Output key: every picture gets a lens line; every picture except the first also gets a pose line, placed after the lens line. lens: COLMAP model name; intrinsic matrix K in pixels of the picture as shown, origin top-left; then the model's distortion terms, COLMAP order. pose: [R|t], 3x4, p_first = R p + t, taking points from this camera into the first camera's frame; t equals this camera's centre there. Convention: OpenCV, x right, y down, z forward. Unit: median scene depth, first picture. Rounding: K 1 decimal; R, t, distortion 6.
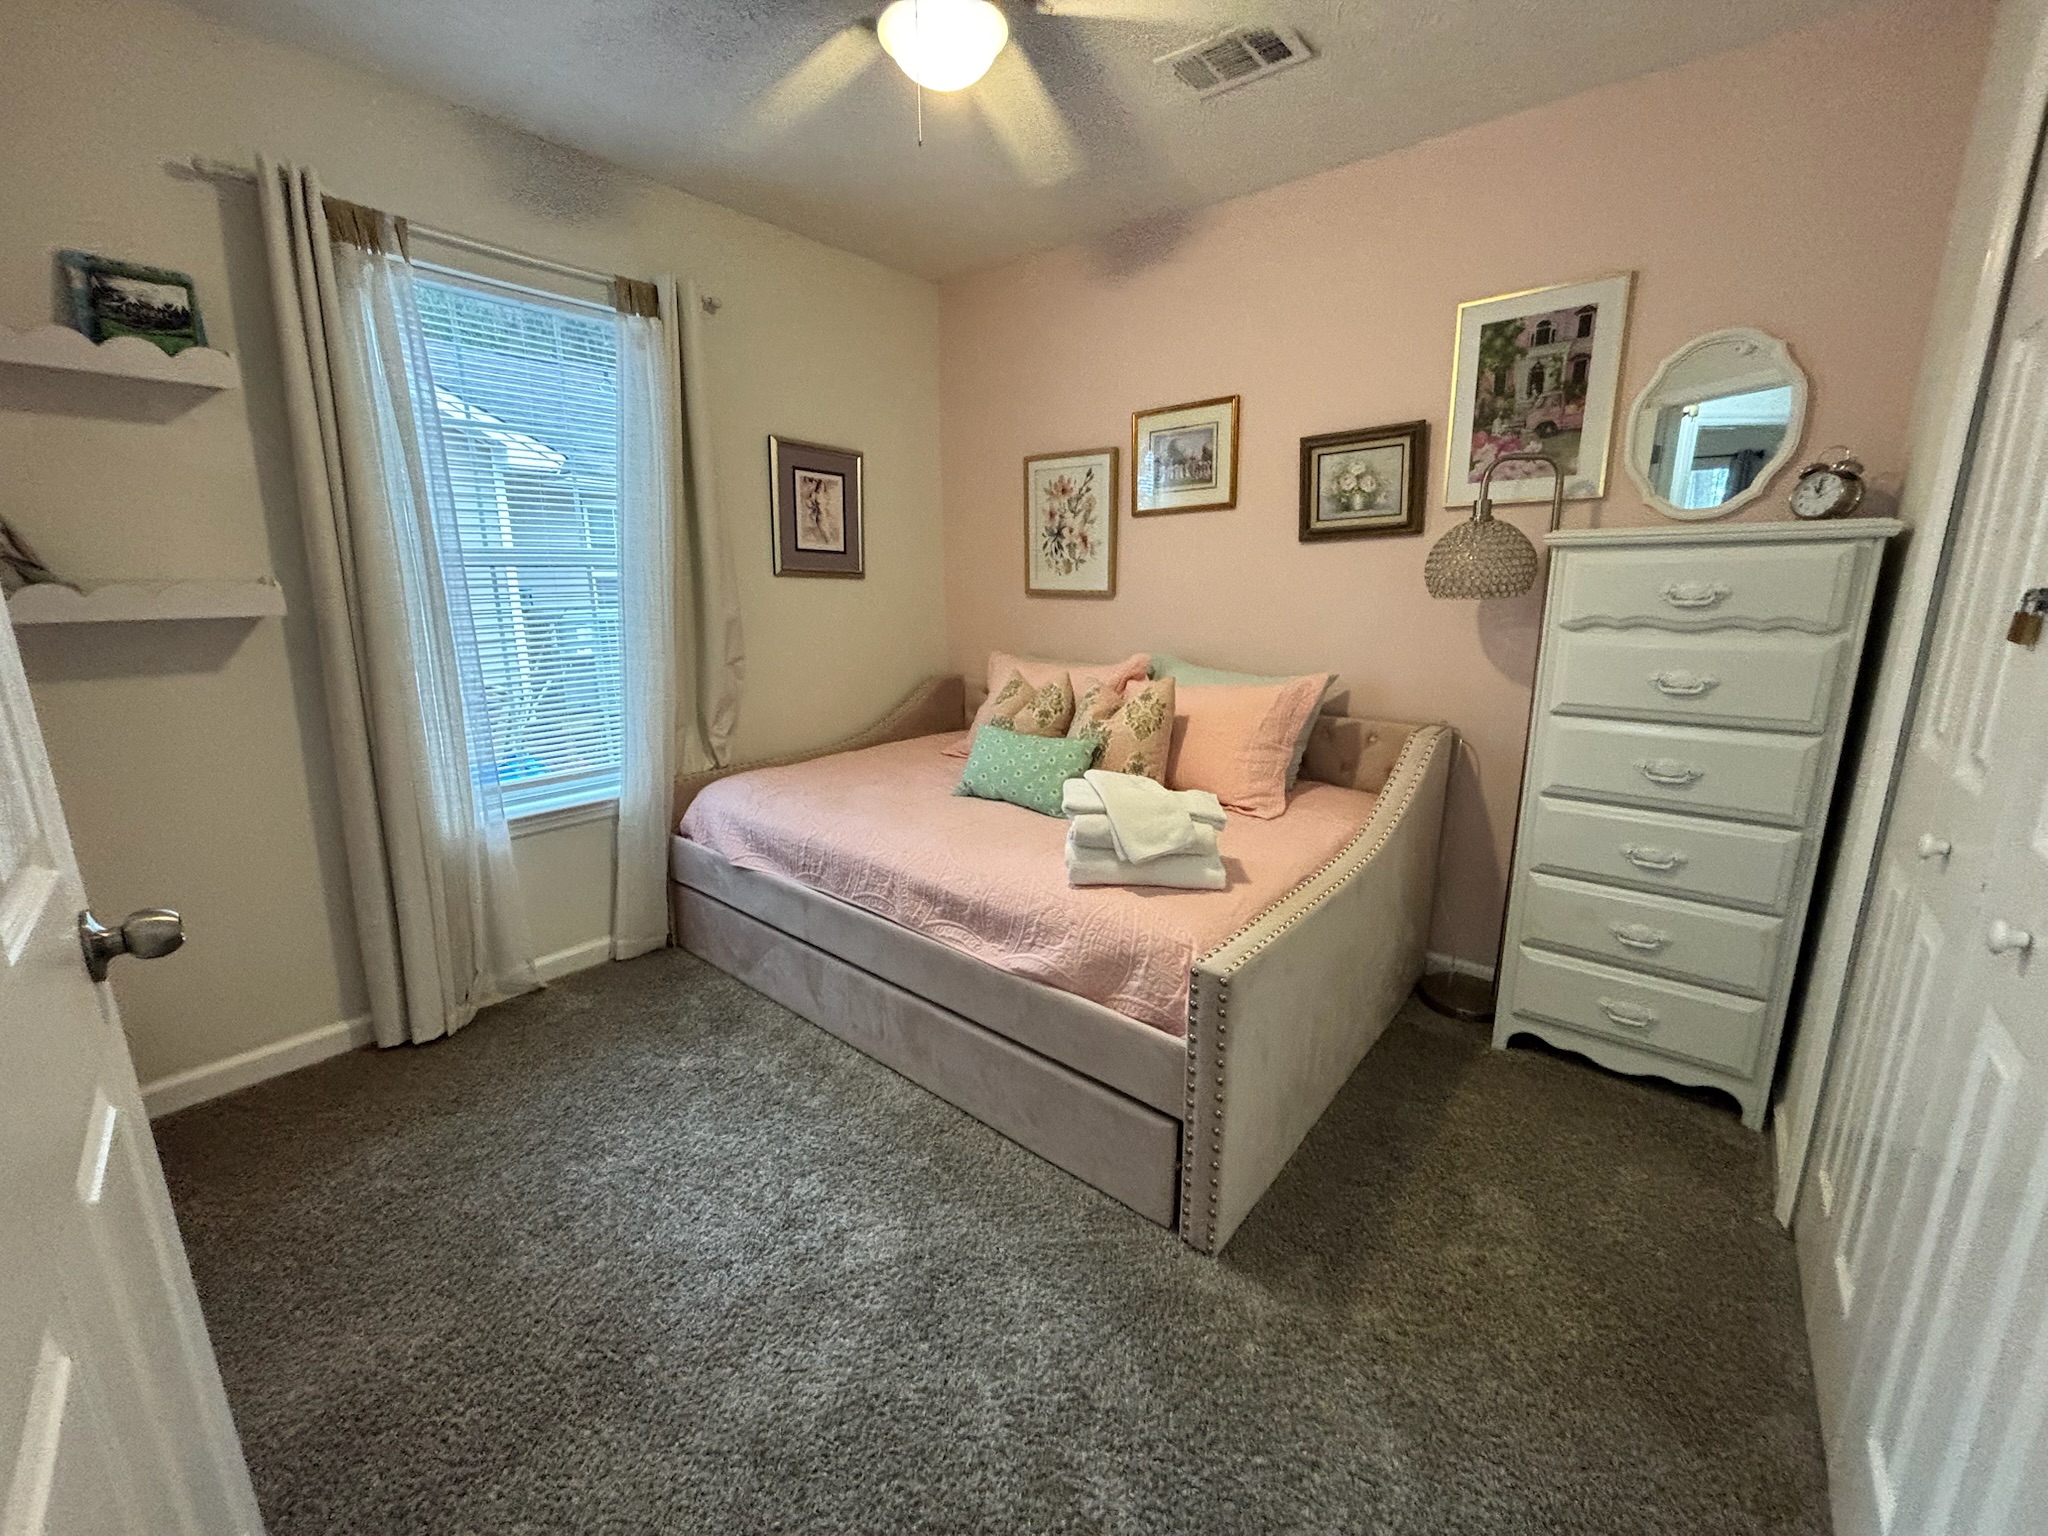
lens RADIAL K [[821.2, 0, 1033.5], [0, 821.2, 770.0], [0, 0, 1]] dist [0.000921, 0.000110]
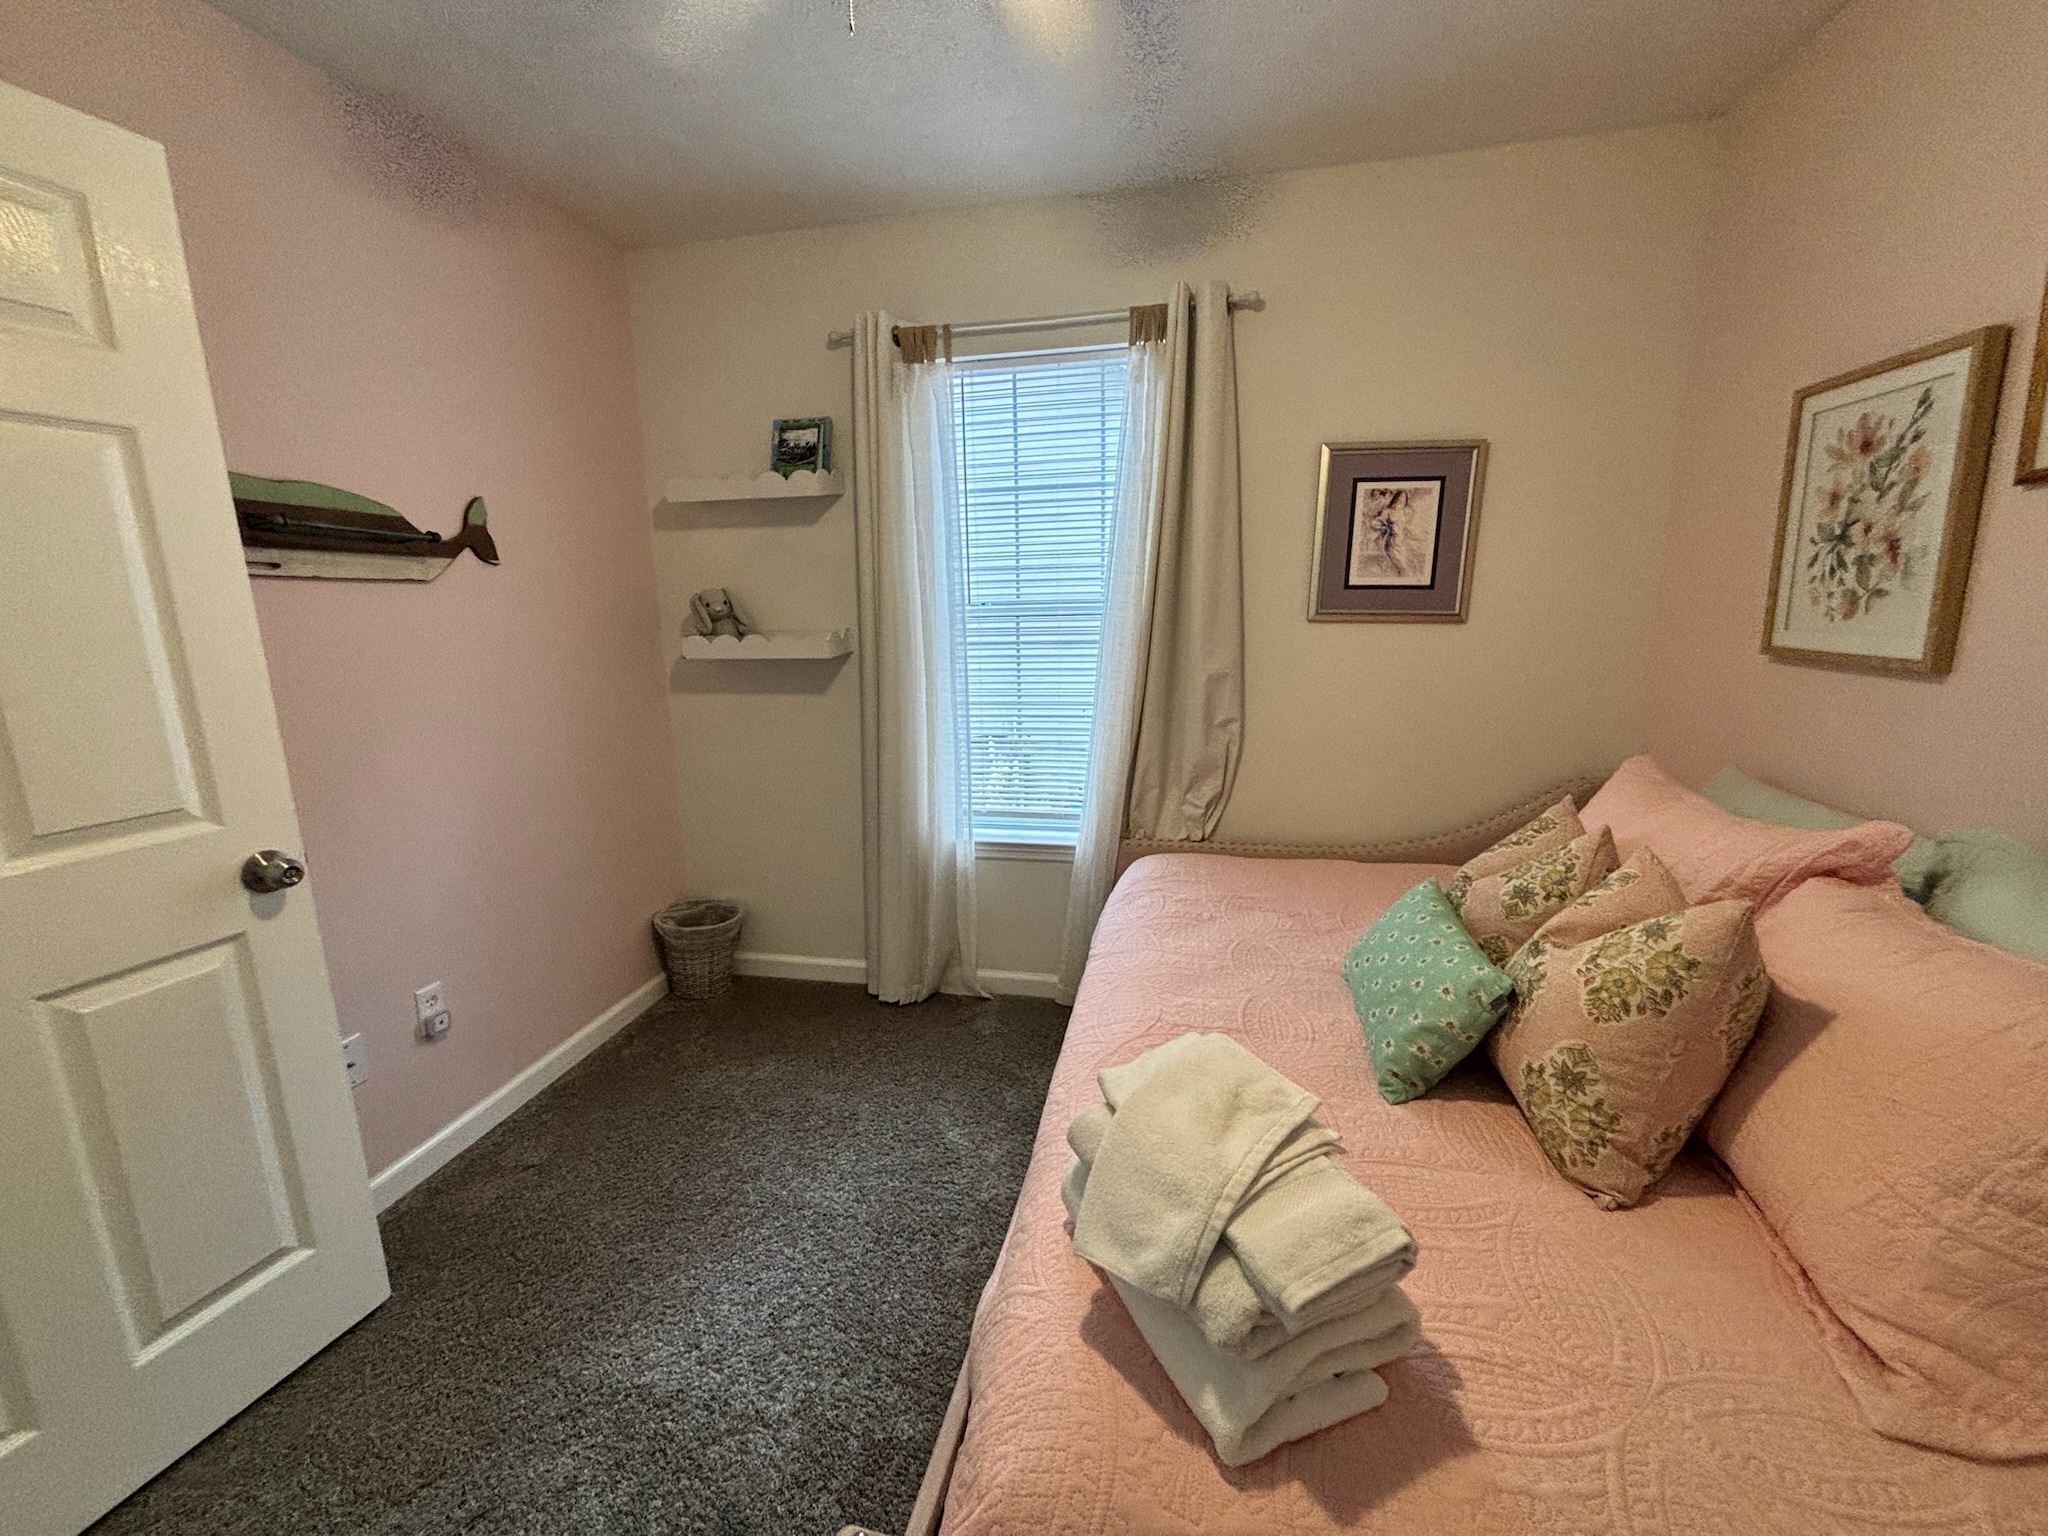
lens RADIAL K [[821.2, 0, 1033.5], [0, 821.2, 770.0], [0, 0, 1]] dist [0.000921, 0.000110]
pose [[0.467999, 0.169163, -0.867387, 0.260065], [-0.186542, 0.978303, 0.090145, -0.112707], [0.863816, 0.119616, 0.489401, 0.383831]]
